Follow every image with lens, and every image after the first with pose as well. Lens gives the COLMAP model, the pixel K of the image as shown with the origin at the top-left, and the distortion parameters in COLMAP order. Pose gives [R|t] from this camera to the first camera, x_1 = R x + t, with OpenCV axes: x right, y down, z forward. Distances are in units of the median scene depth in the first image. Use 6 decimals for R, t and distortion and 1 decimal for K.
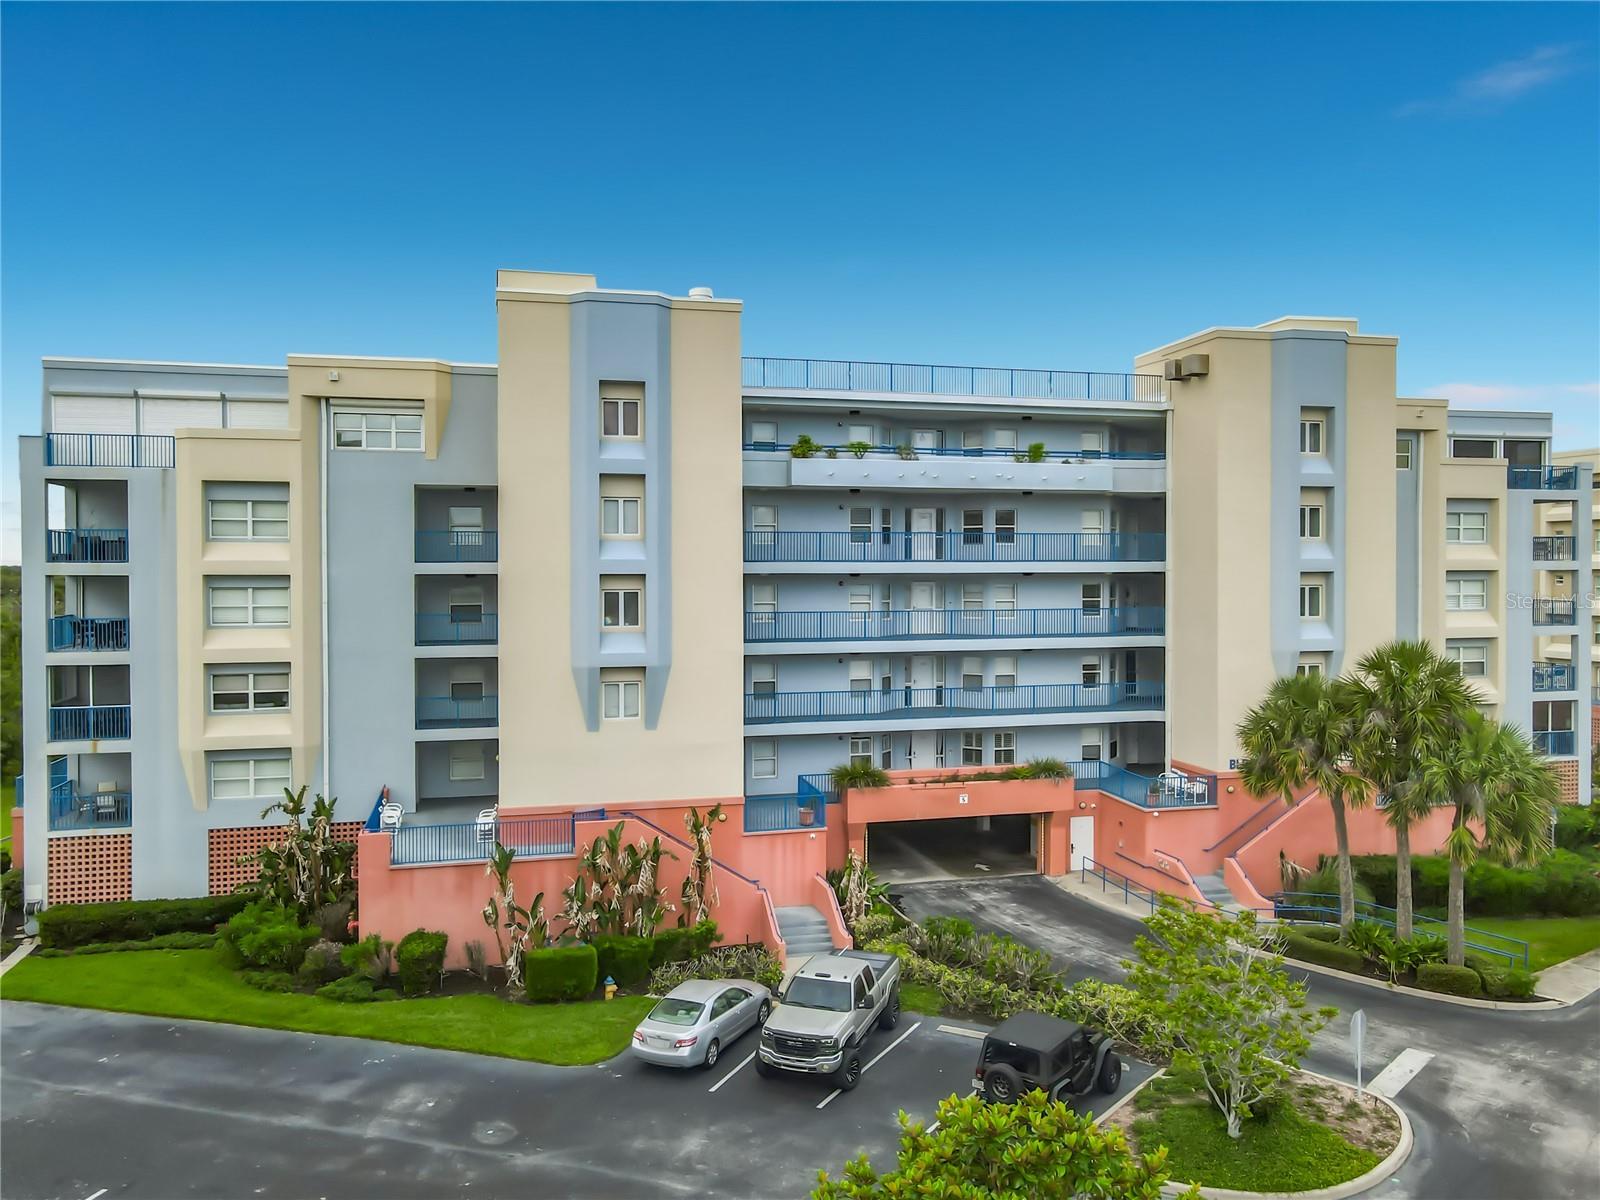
lens RADIAL K [[1171.9, 0, 817.0], [0, 1171.9, 597.4], [0, 0, 1]] dist [0.020317, 0.001904]
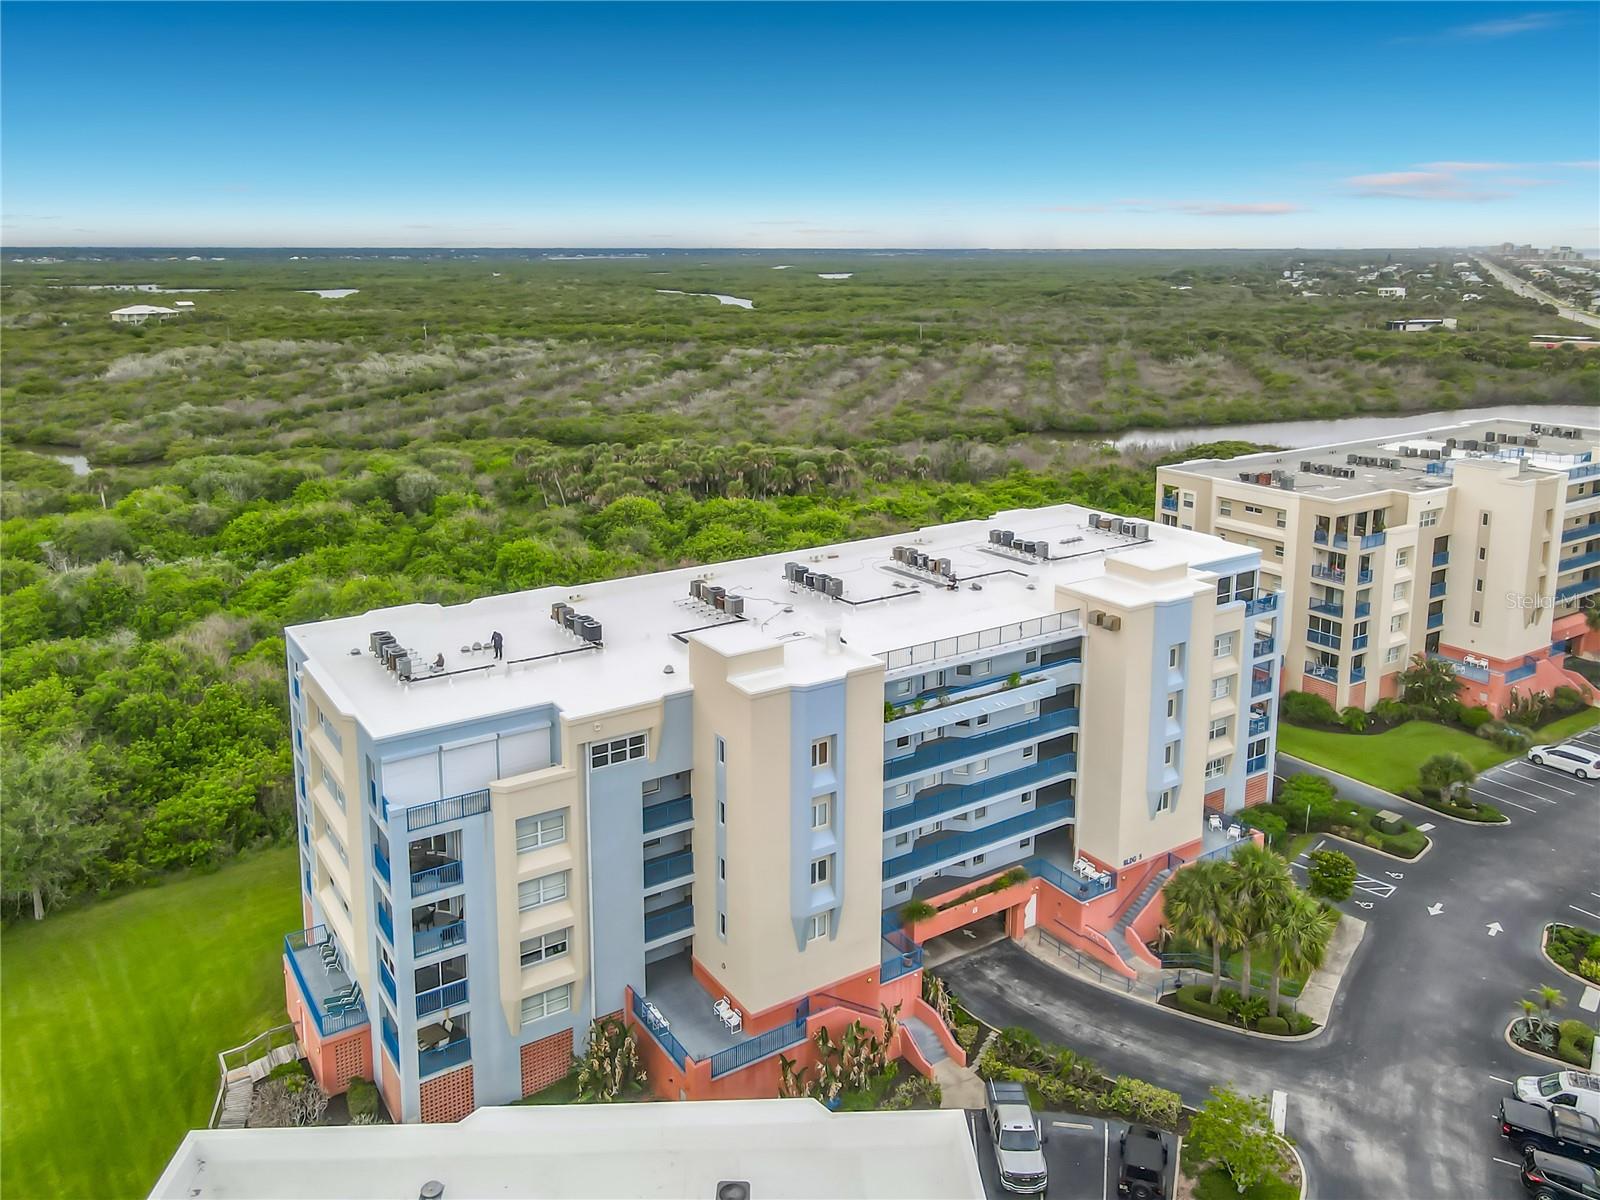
lens RADIAL K [[1198.4, 0, 803.7], [0, 1198.4, 471.1], [0, 0, 1]] dist [0.017555, 0.008967]
pose [[0.946455, -0.054917, 0.318131, -0.609930], [0.005756, 0.988139, 0.153452, -0.701148], [-0.322785, -0.143404, 0.935545, -0.363508]]
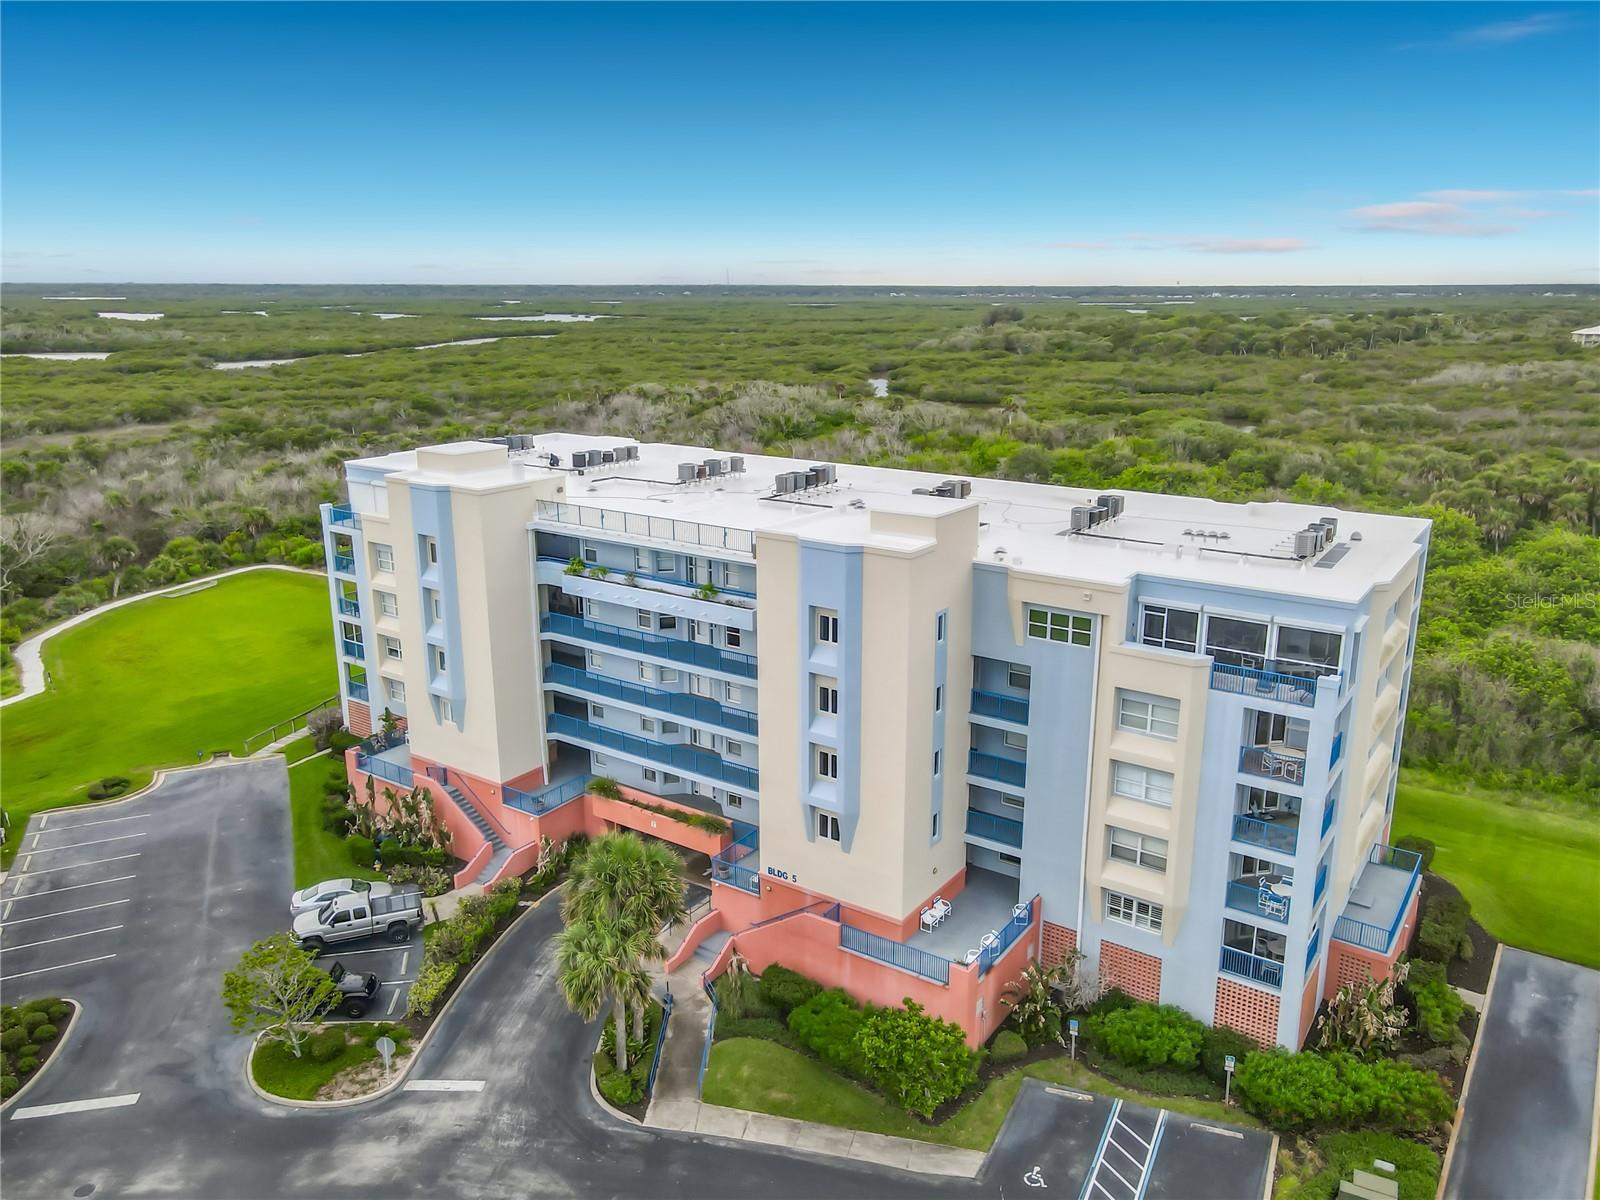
lens RADIAL K [[1179.6, 0, 822.7], [0, 1179.6, 607.6], [0, 0, 1]] dist [0.012588, 0.007580]
pose [[0.664842, 0.202850, -0.718914, 1.332571], [-0.026841, 0.968288, 0.248392, -0.478449], [0.746502, -0.145845, 0.649202, 0.280898]]
